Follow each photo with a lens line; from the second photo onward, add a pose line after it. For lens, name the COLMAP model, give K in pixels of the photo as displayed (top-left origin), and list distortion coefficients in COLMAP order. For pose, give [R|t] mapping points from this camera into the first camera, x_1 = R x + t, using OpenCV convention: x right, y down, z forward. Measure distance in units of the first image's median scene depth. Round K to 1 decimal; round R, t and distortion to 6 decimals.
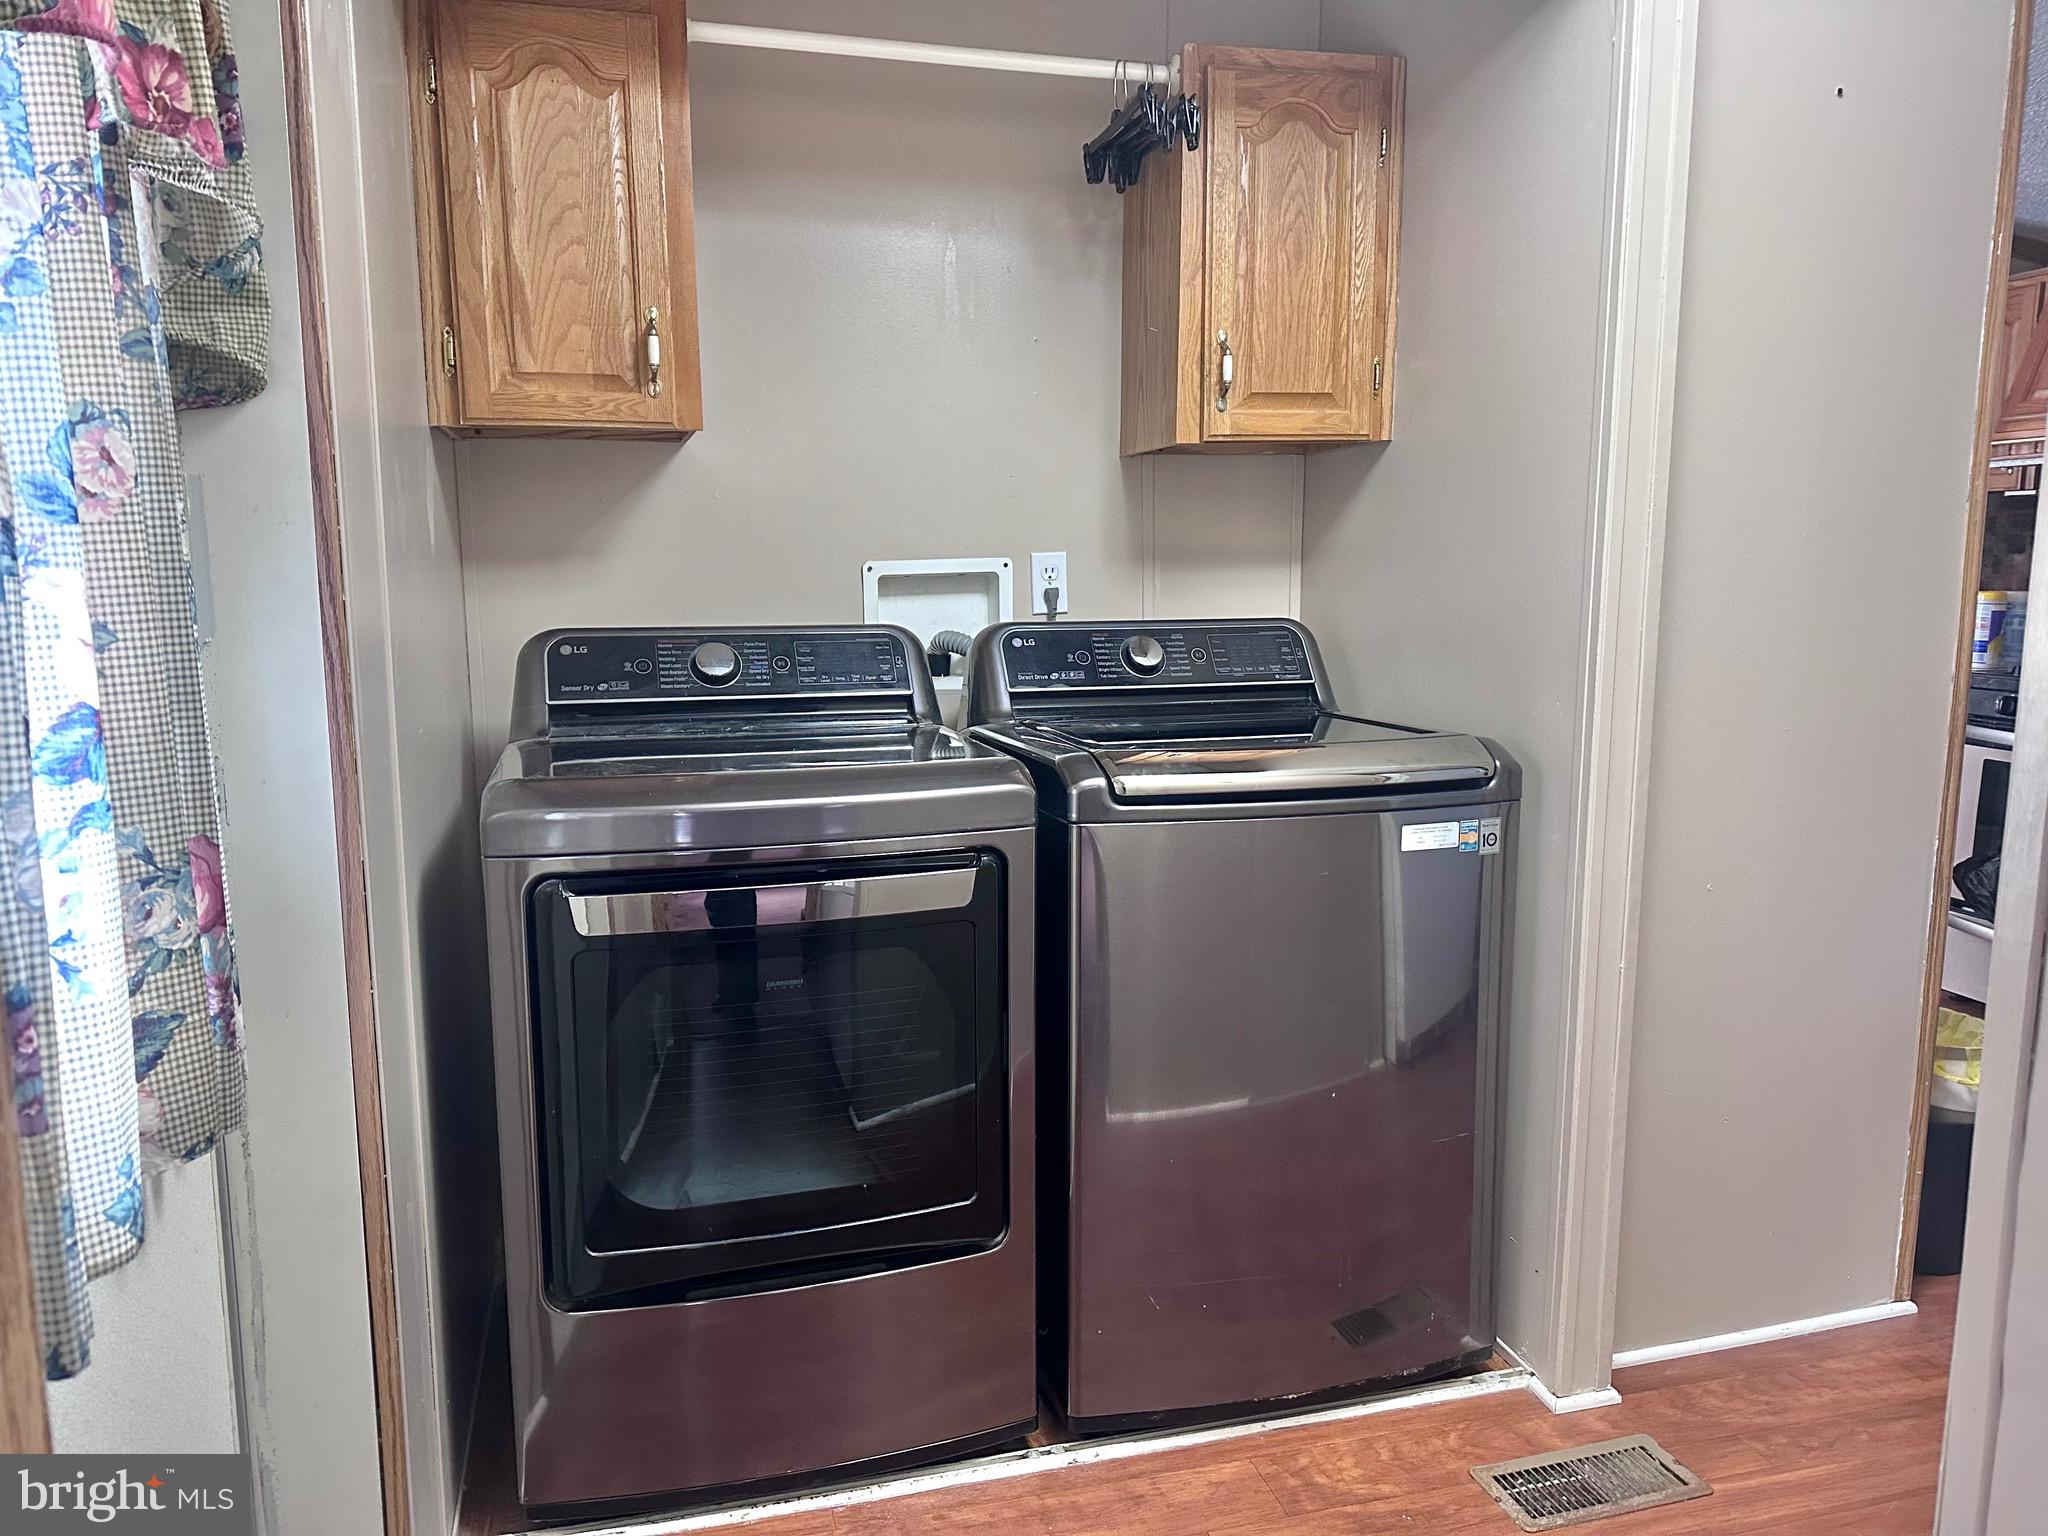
lens RADIAL K [[1417.6, 0, 1022.7], [0, 1417.6, 763.0], [0, 0, 1]] dist [0.153551, -0.298138]
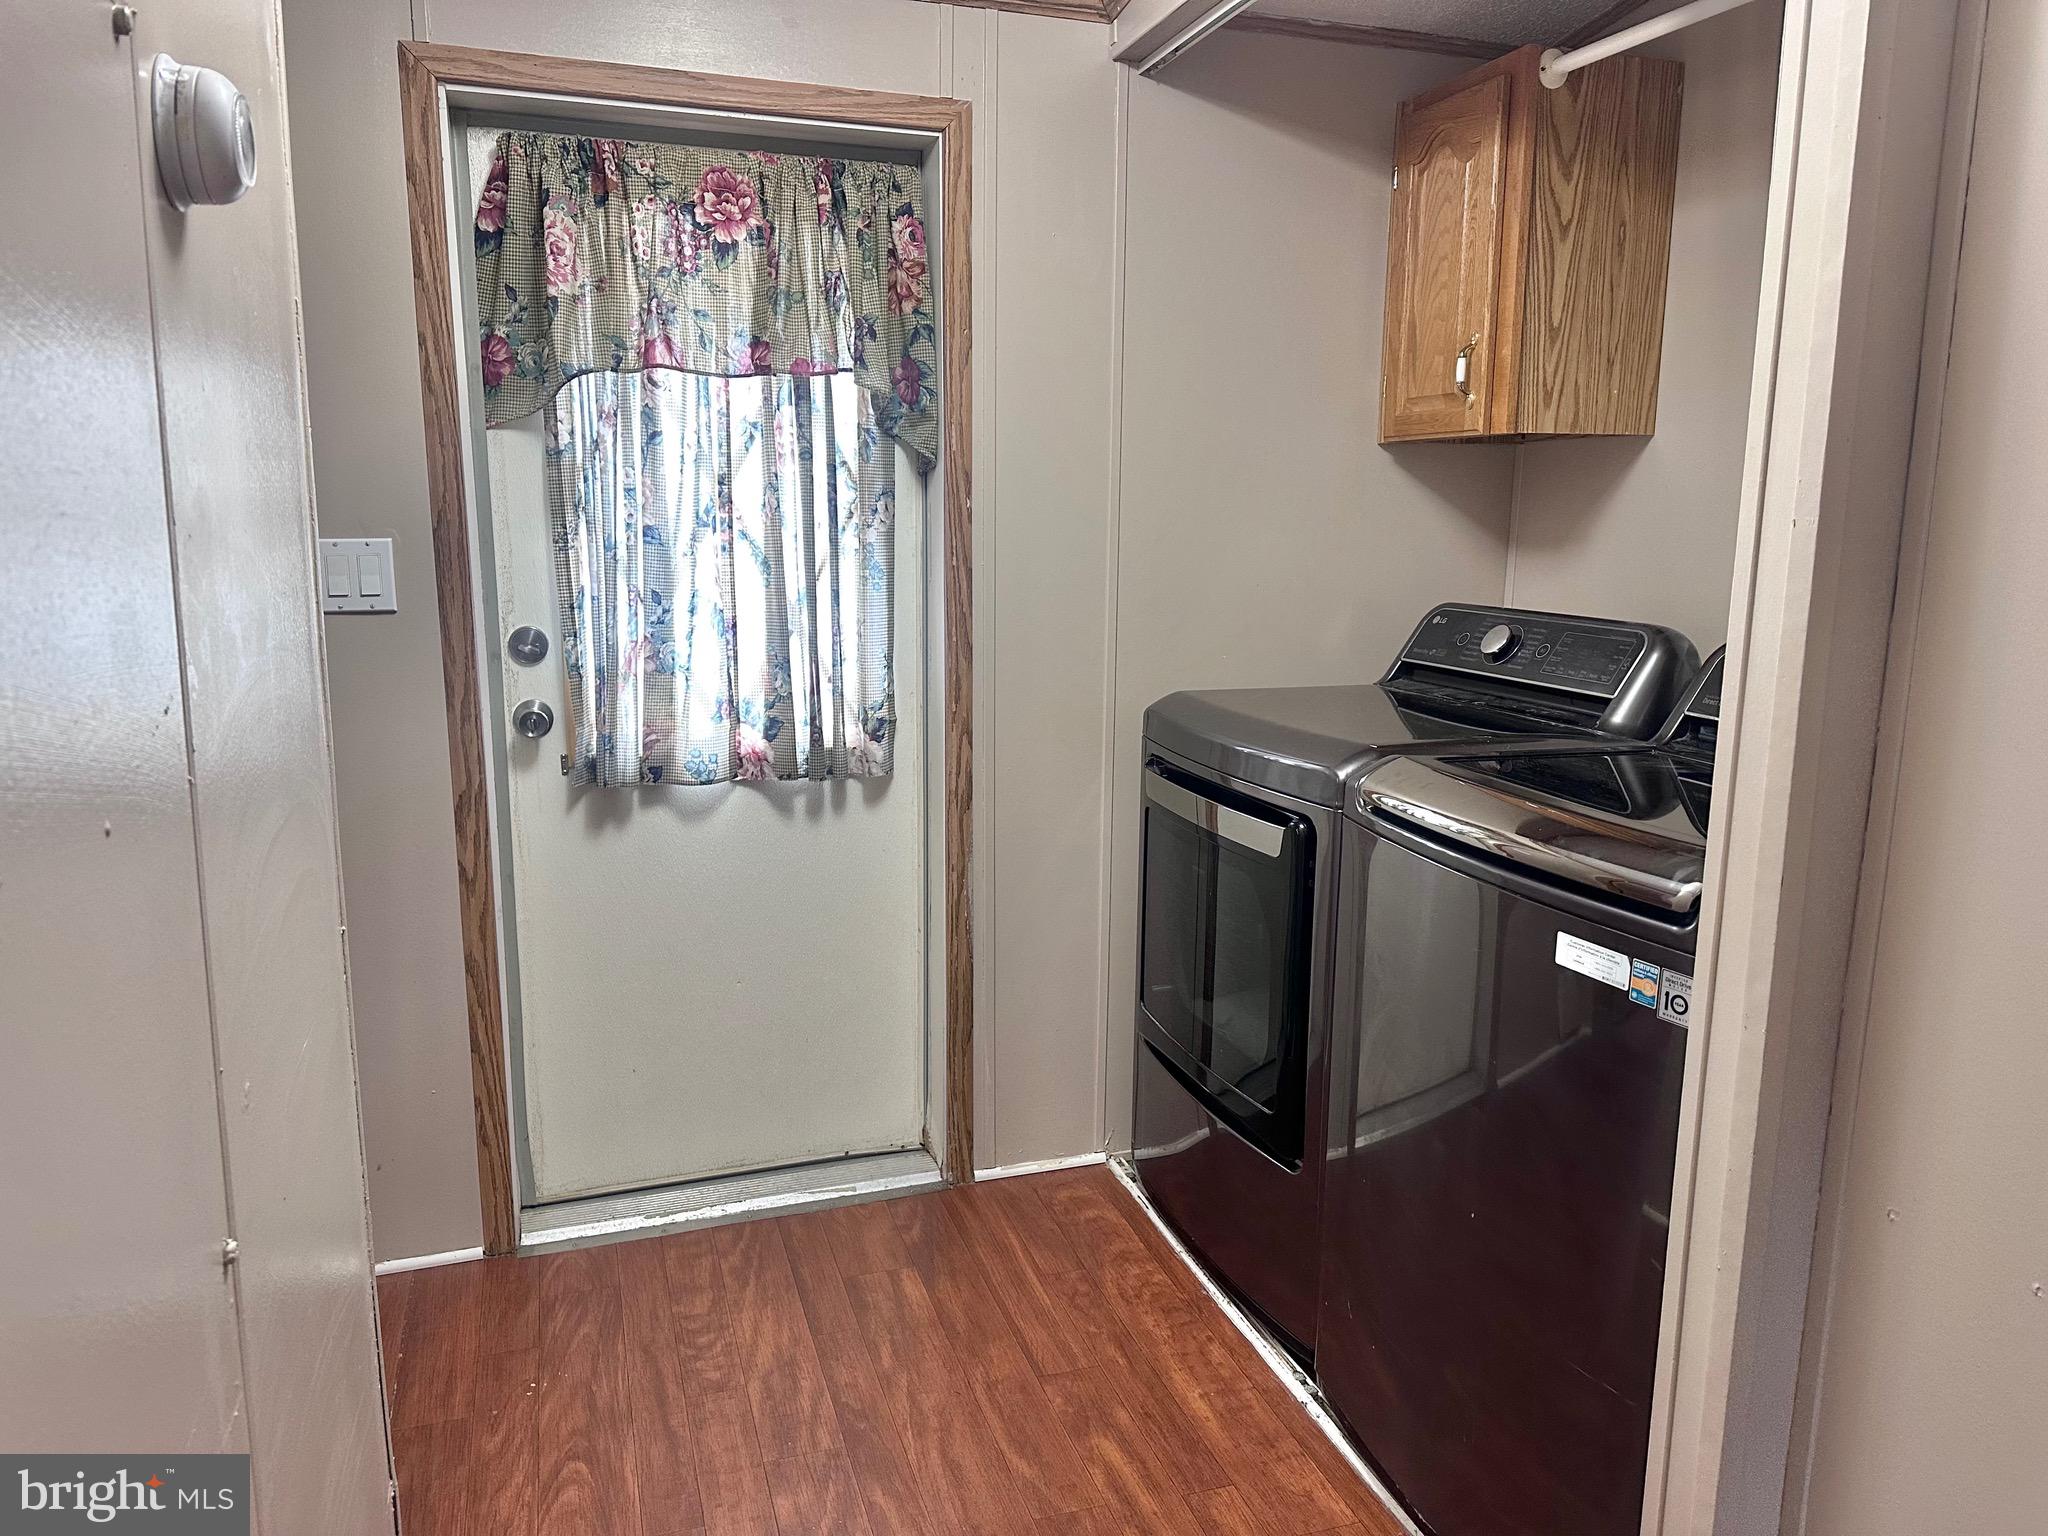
lens RADIAL K [[1417.6, 0, 1022.7], [0, 1417.6, 763.0], [0, 0, 1]] dist [0.153551, -0.298138]
pose [[0.027088, 0.179958, -0.983301, 0.969325], [-0.149805, 0.973285, 0.173997, -0.129448], [0.988344, 0.142591, 0.053323, 0.649339]]
